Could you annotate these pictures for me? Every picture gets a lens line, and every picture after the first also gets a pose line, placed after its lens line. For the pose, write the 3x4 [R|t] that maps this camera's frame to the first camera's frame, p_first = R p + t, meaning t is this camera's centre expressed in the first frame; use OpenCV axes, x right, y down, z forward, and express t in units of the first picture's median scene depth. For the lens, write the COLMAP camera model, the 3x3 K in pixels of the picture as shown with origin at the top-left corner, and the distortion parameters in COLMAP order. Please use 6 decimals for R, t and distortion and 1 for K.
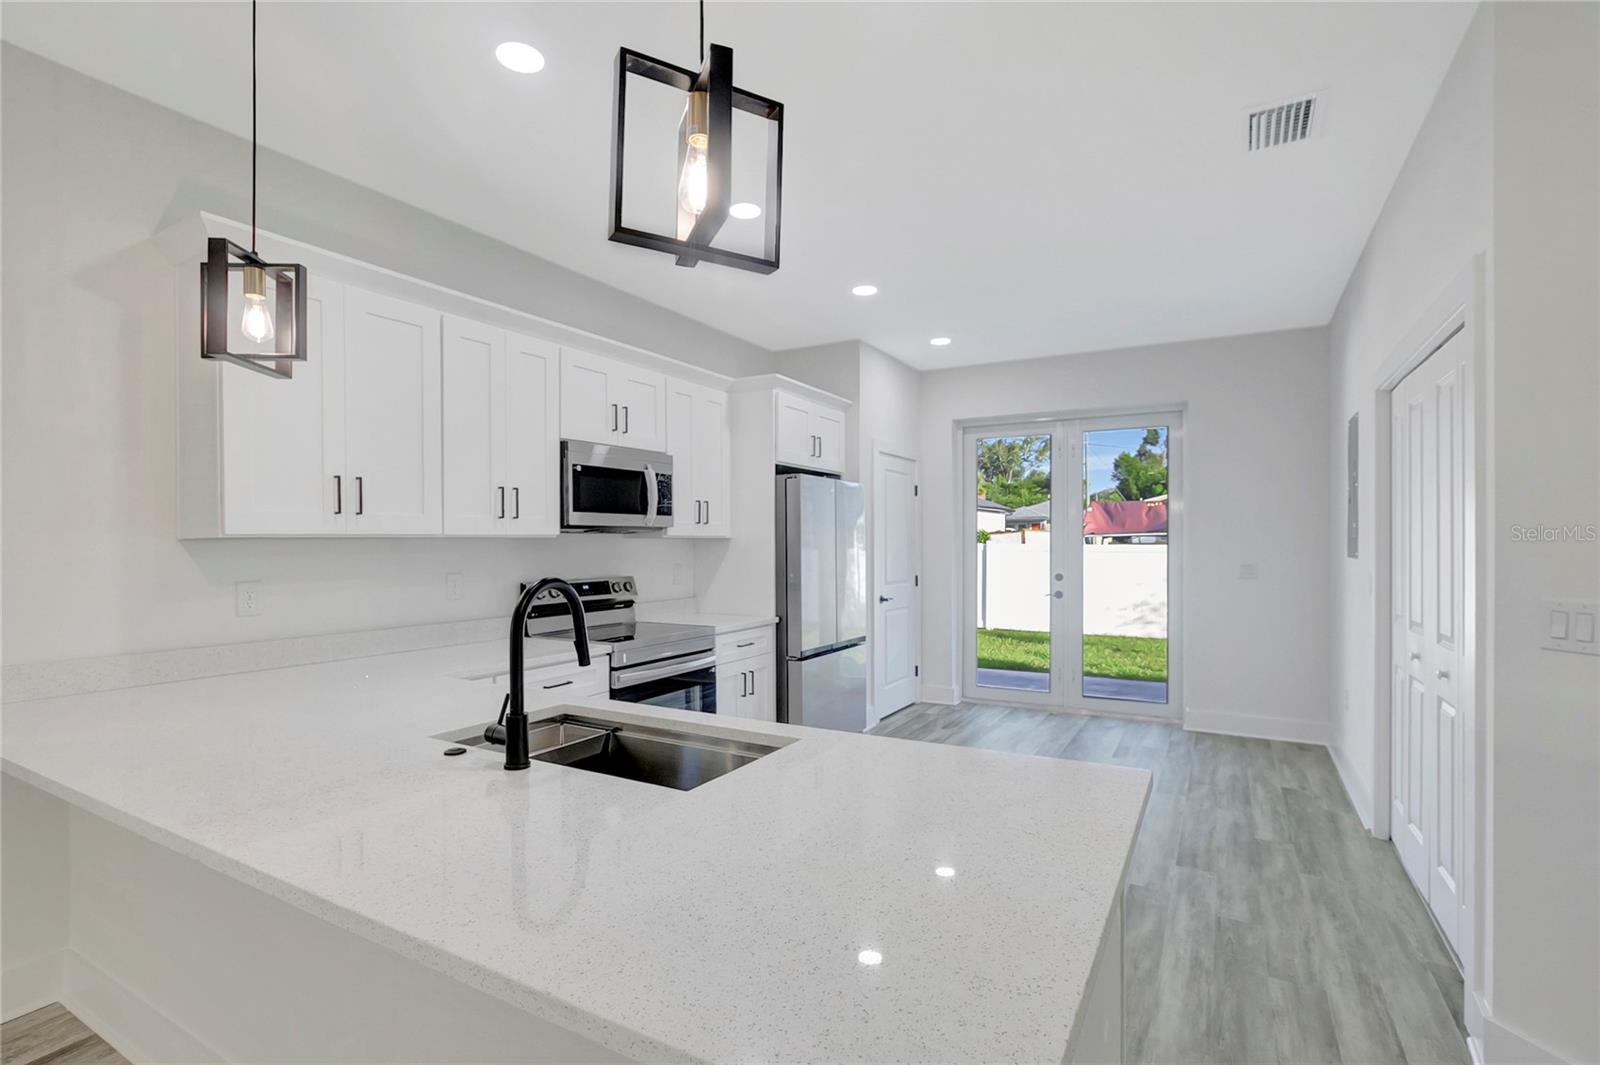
lens RADIAL K [[739.7, 0, 816.3], [0, 739.7, 538.5], [0, 0, 1]] dist [-0.022948, 0.008940]
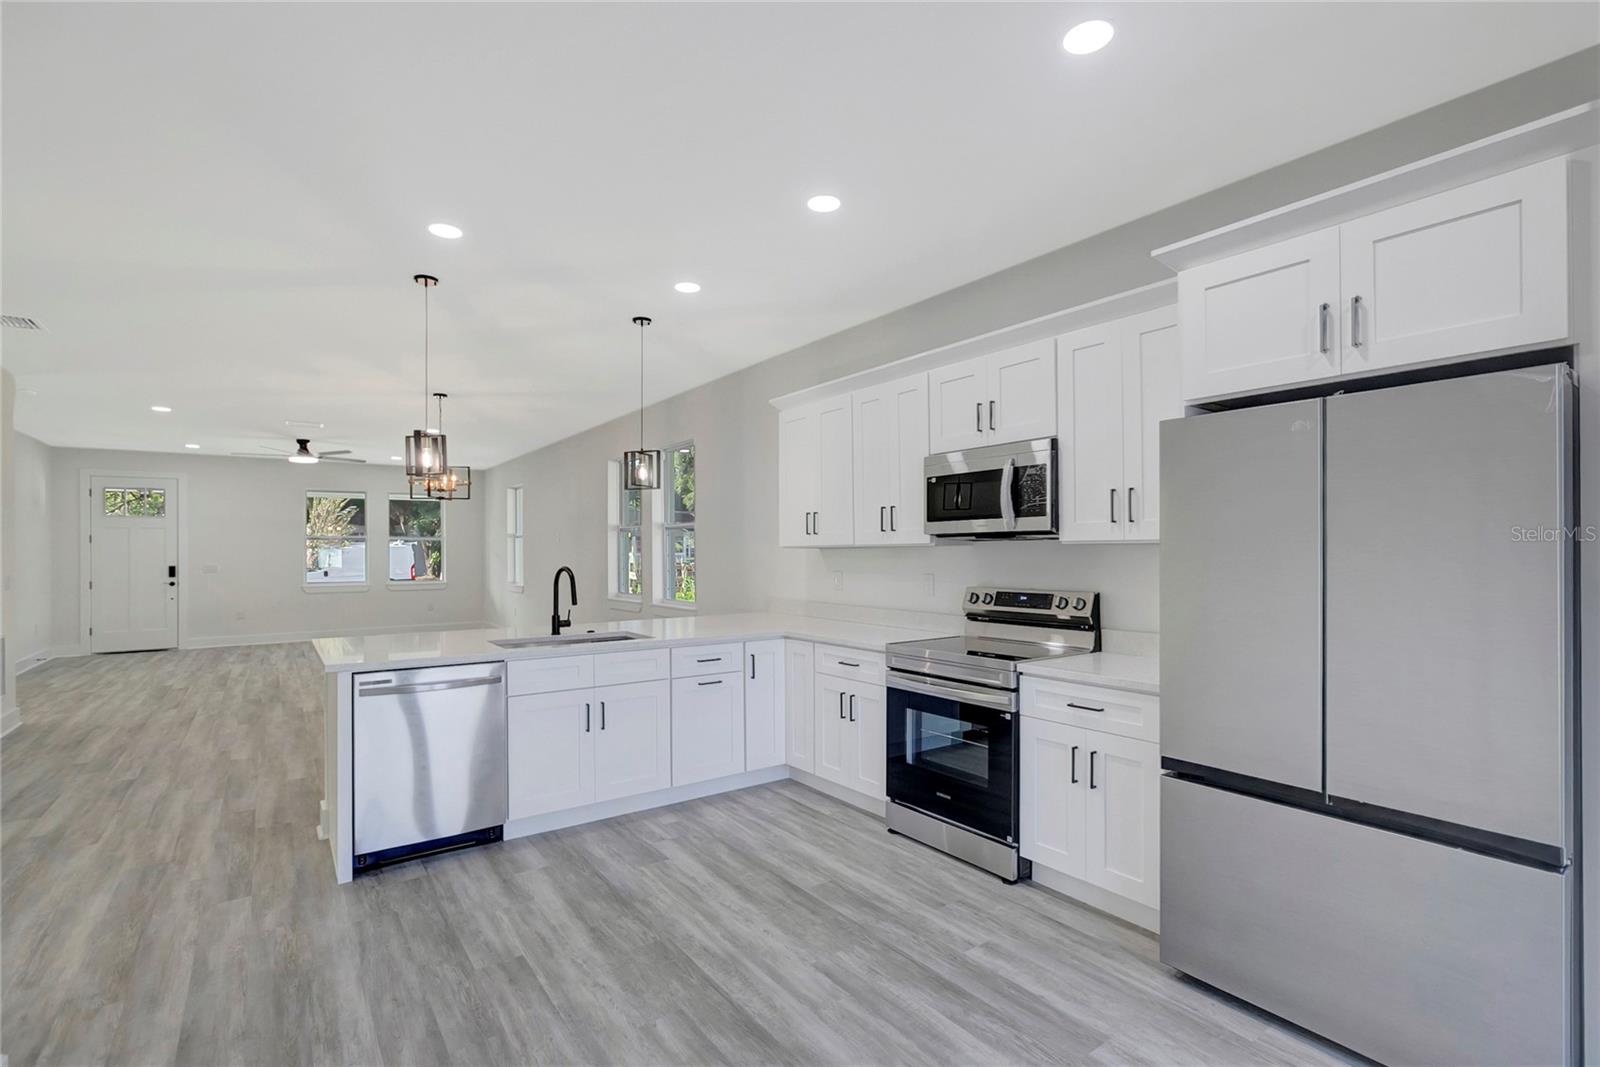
lens RADIAL K [[739.7, 0, 787.6], [0, 739.7, 532.9], [0, 0, 1]] dist [-0.022948, 0.008940]
pose [[-0.434714, -0.016654, -0.900415, 0.639332], [0.009387, 0.999691, -0.023022, 0.002936], [0.900520, -0.018460, -0.434423, 1.115042]]
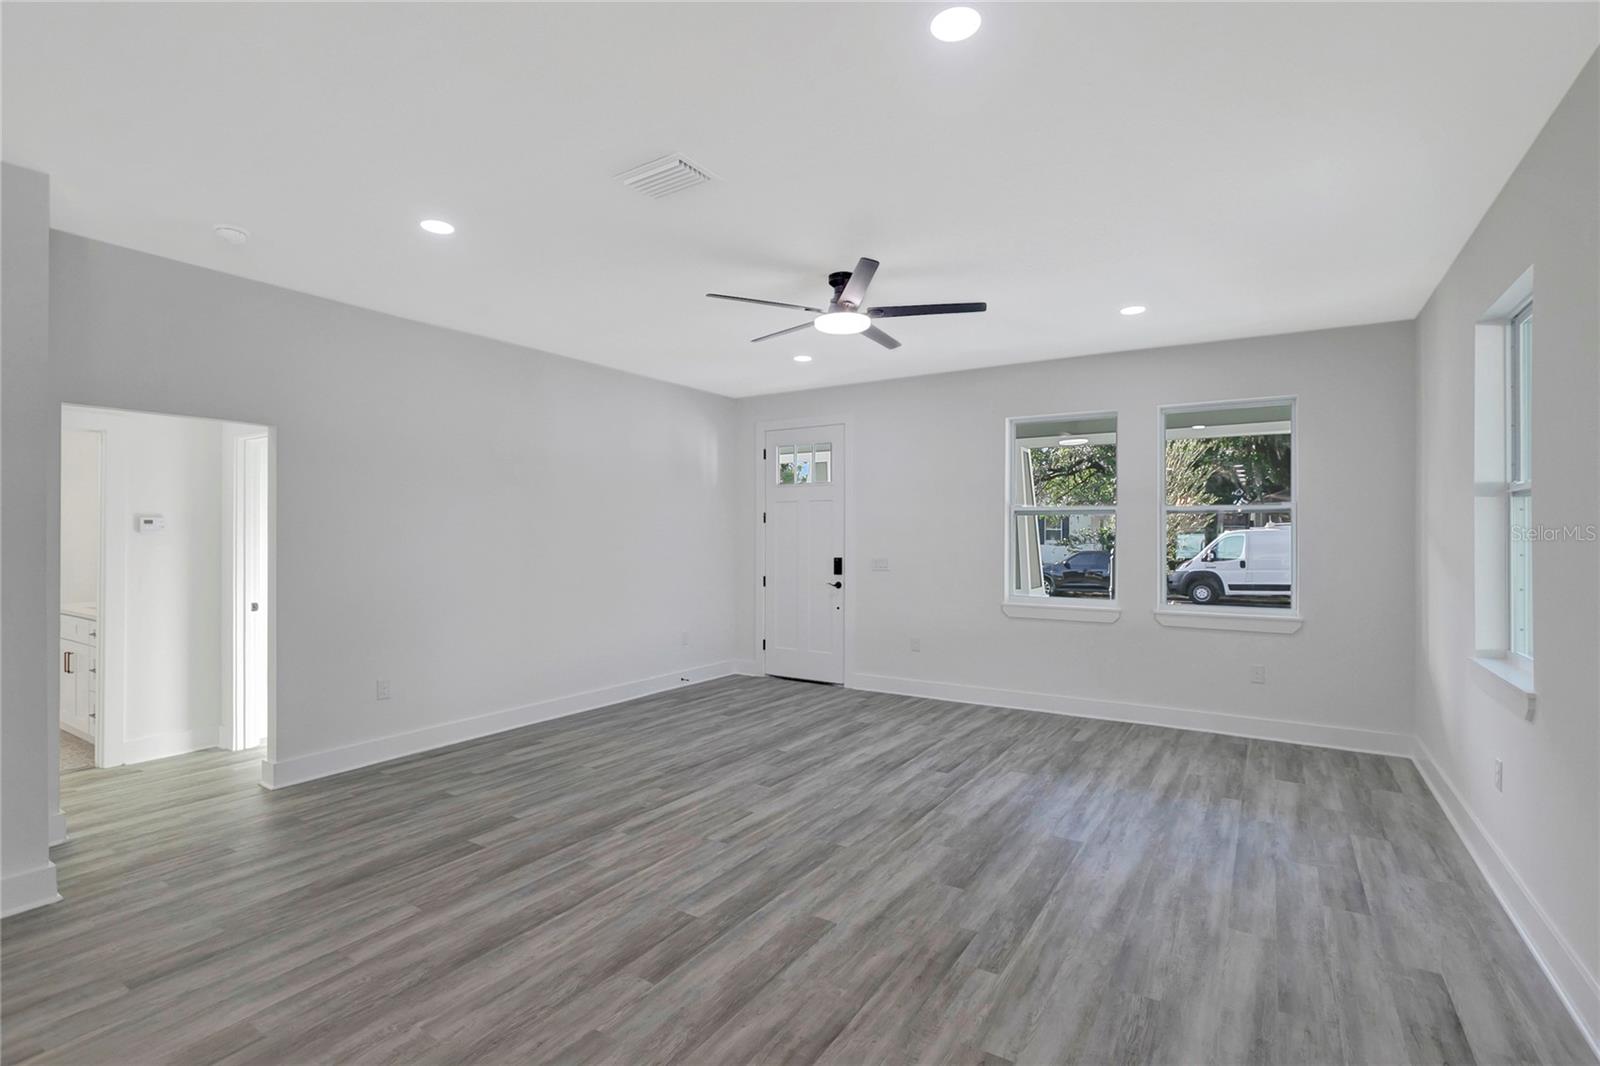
lens RADIAL K [[739.7, 0, 797.0], [0, 739.7, 532.9], [0, 0, 1]] dist [-0.022948, 0.008940]
pose [[-0.997565, -0.000068, 0.069744, -0.789439], [-0.000416, 0.999987, -0.004984, -0.009083], [-0.069743, -0.005001, -0.997552, -0.270894]]
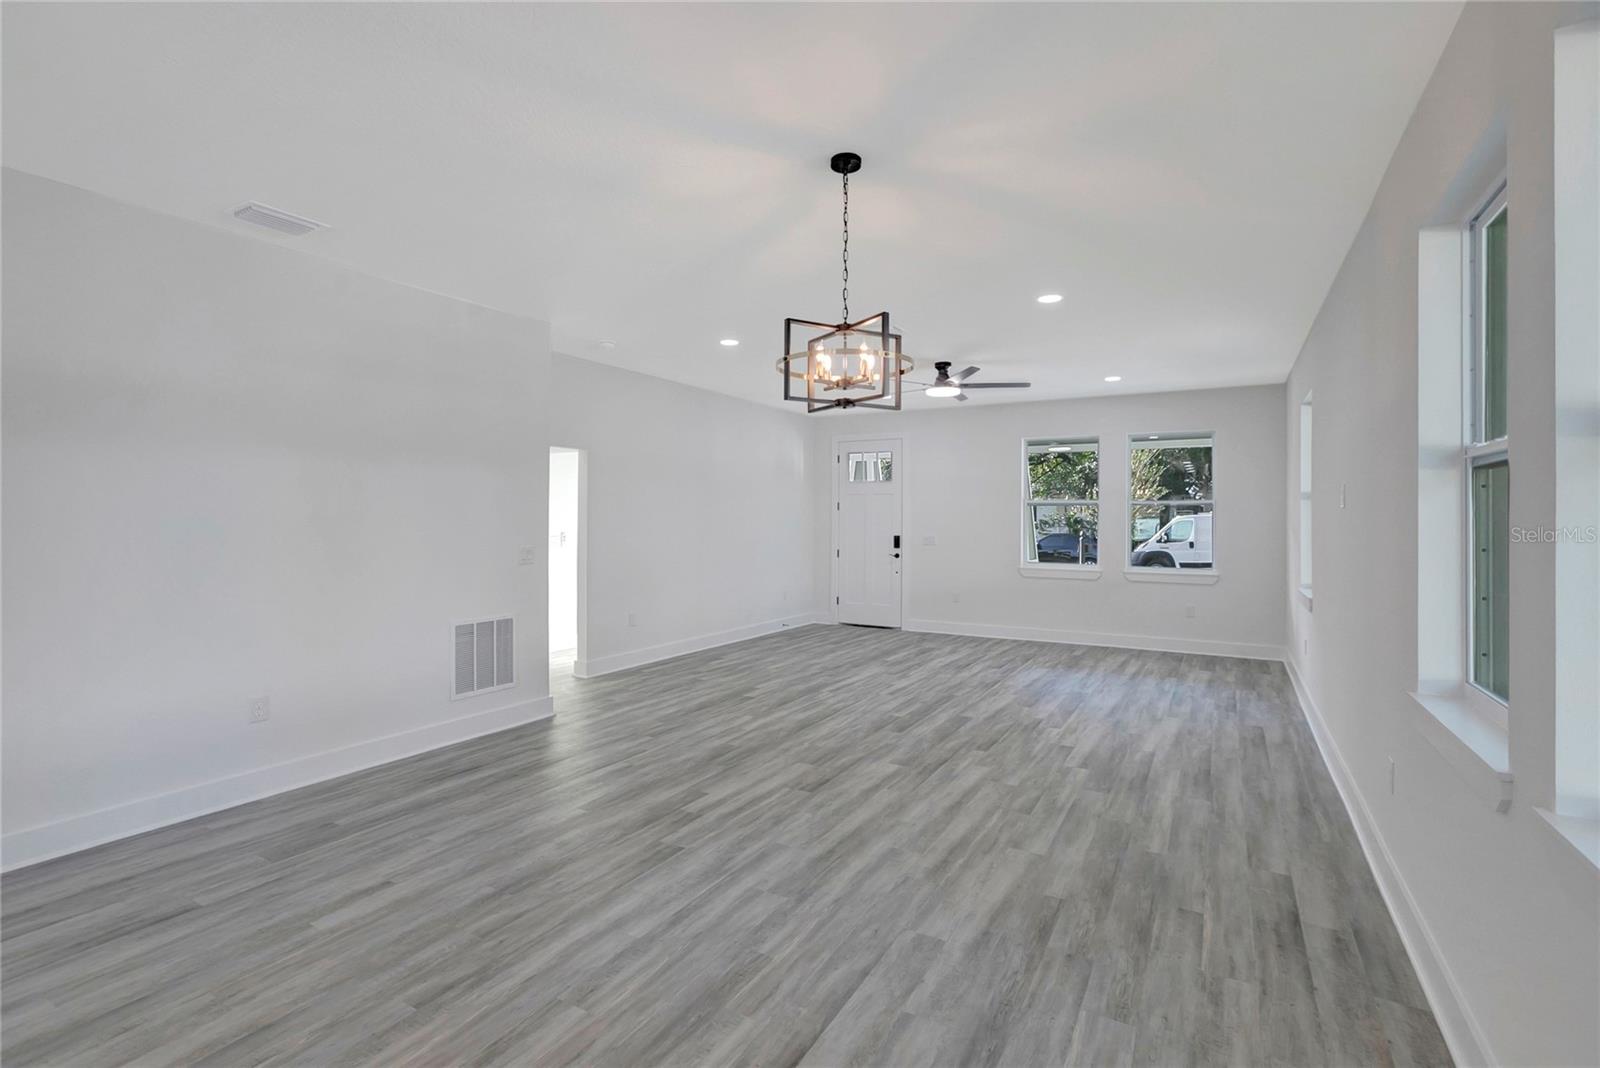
lens RADIAL K [[739.7, 0, 792.5], [0, 739.7, 517.7], [0, 0, 1]] dist [-0.022948, 0.008940]
pose [[-0.999638, -0.002954, 0.026760, -0.489888], [-0.003034, 0.999991, -0.002938, -0.010246], [-0.026751, -0.003018, -0.999638, 0.388963]]
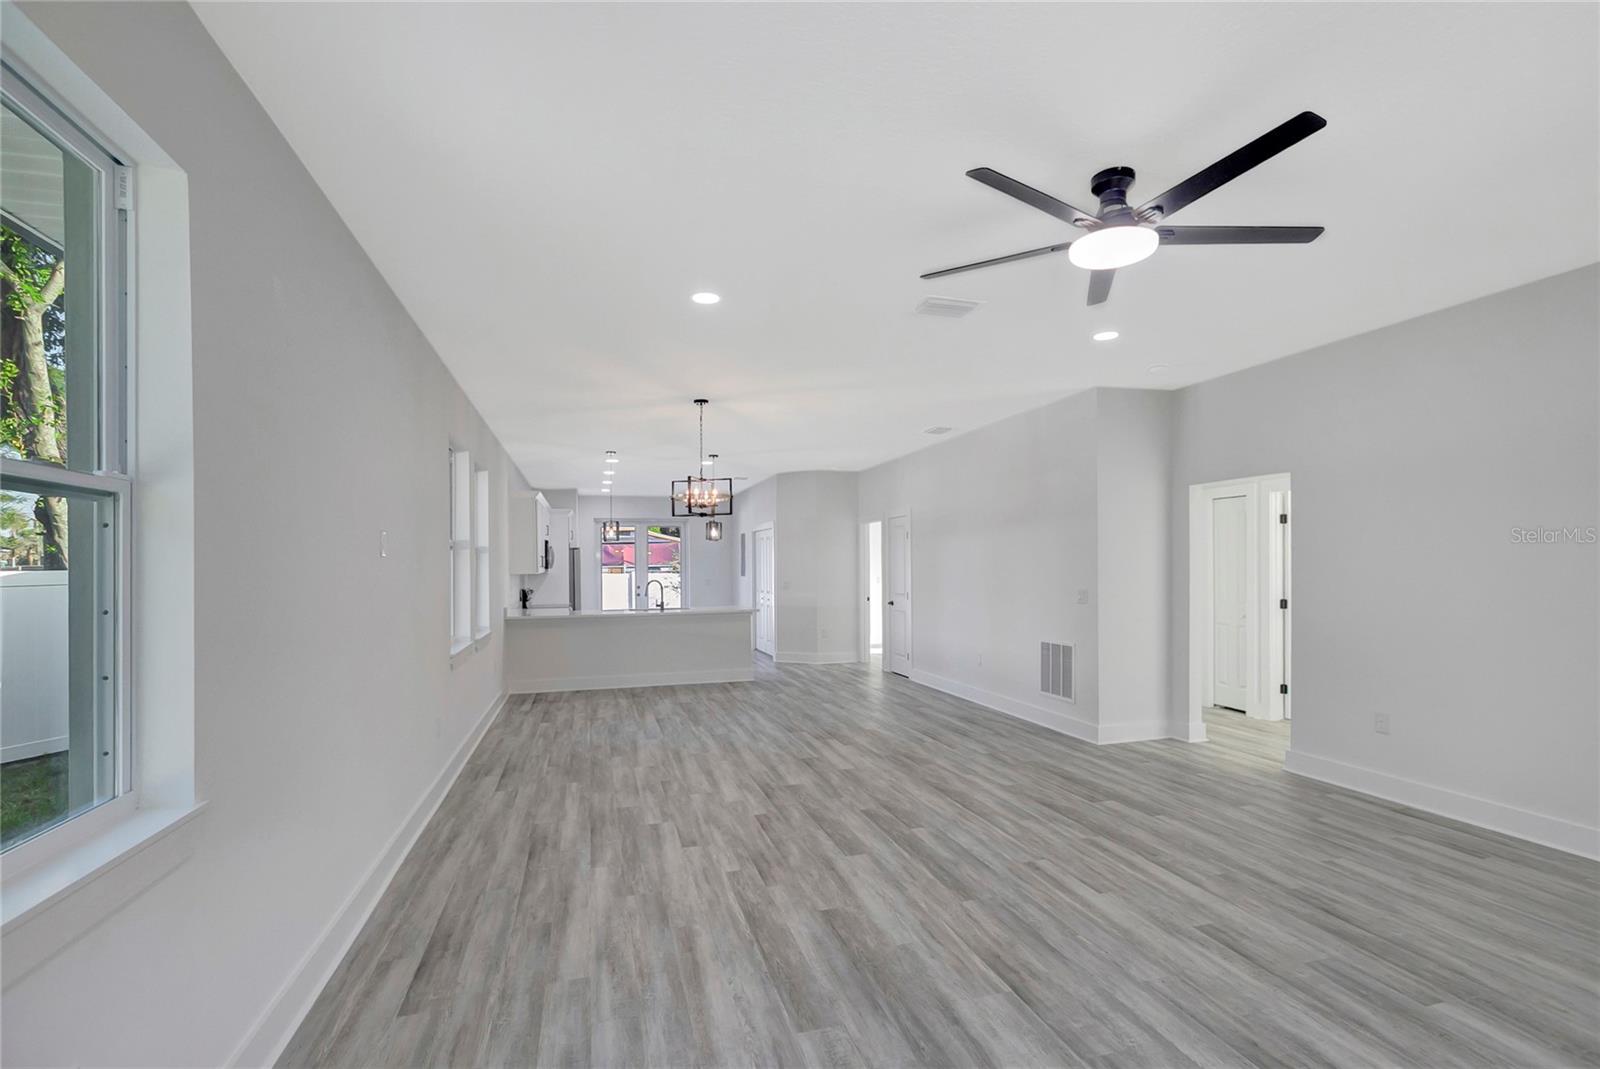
lens RADIAL K [[739.7, 0, 804.8], [0, 739.7, 560.9], [0, 0, 1]] dist [-0.022948, 0.008940]
pose [[0.706934, -0.001095, 0.707279, -1.448683], [0.010424, 0.999906, -0.008870, -0.010582], [-0.707203, 0.013643, 0.706879, -1.542550]]
